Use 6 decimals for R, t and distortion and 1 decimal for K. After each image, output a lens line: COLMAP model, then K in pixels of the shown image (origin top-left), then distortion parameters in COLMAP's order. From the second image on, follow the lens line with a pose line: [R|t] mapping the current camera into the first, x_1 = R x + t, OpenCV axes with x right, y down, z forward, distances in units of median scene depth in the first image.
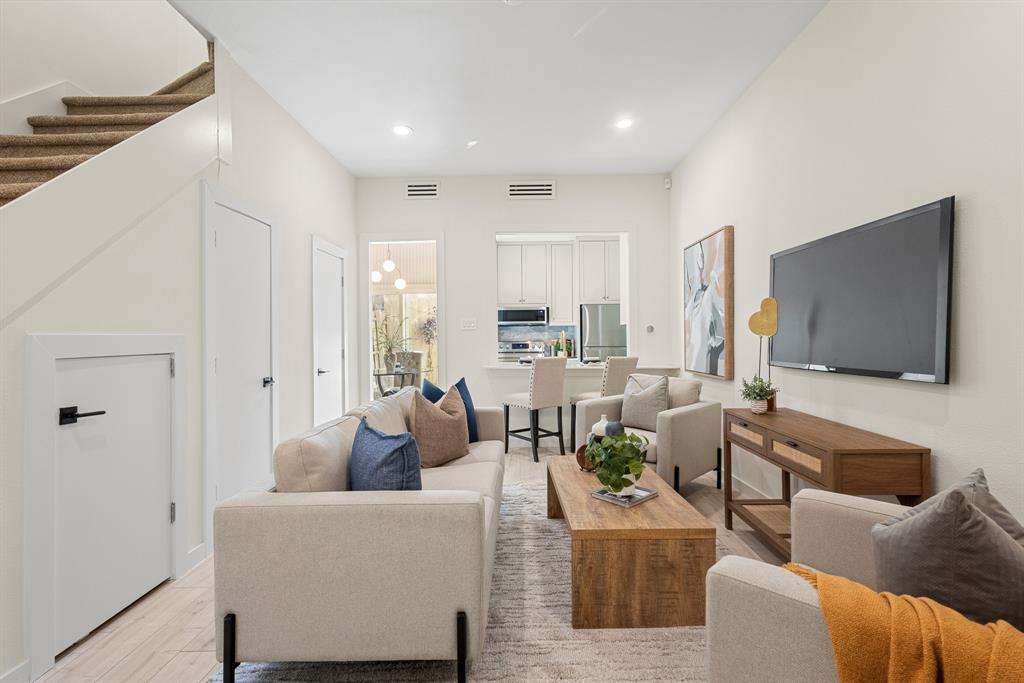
lens RADIAL K [[472.2, 0, 505.9], [0, 472.2, 340.4], [0, 0, 1]] dist [-0.000510, -0.001727]
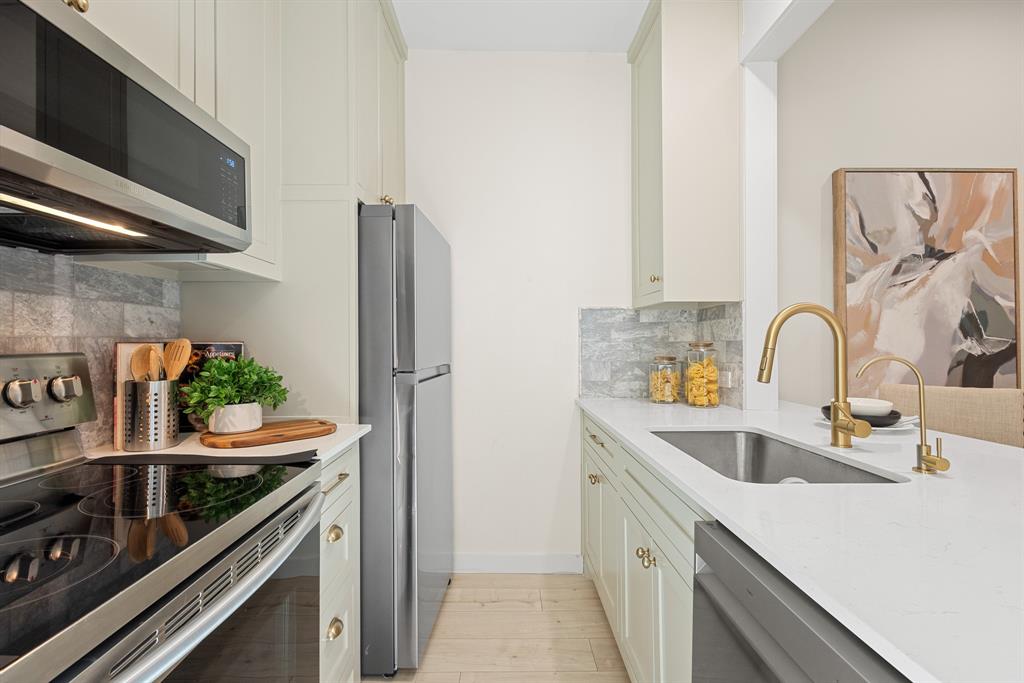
lens RADIAL K [[472.2, 0, 514.2], [0, 472.2, 340.3], [0, 0, 1]] dist [-0.000510, -0.001727]
pose [[-0.042149, 0.016569, 0.998974, -0.099172], [0.006857, 0.999844, -0.016294, 0.000796], [-0.999088, 0.006163, -0.042256, 1.079892]]
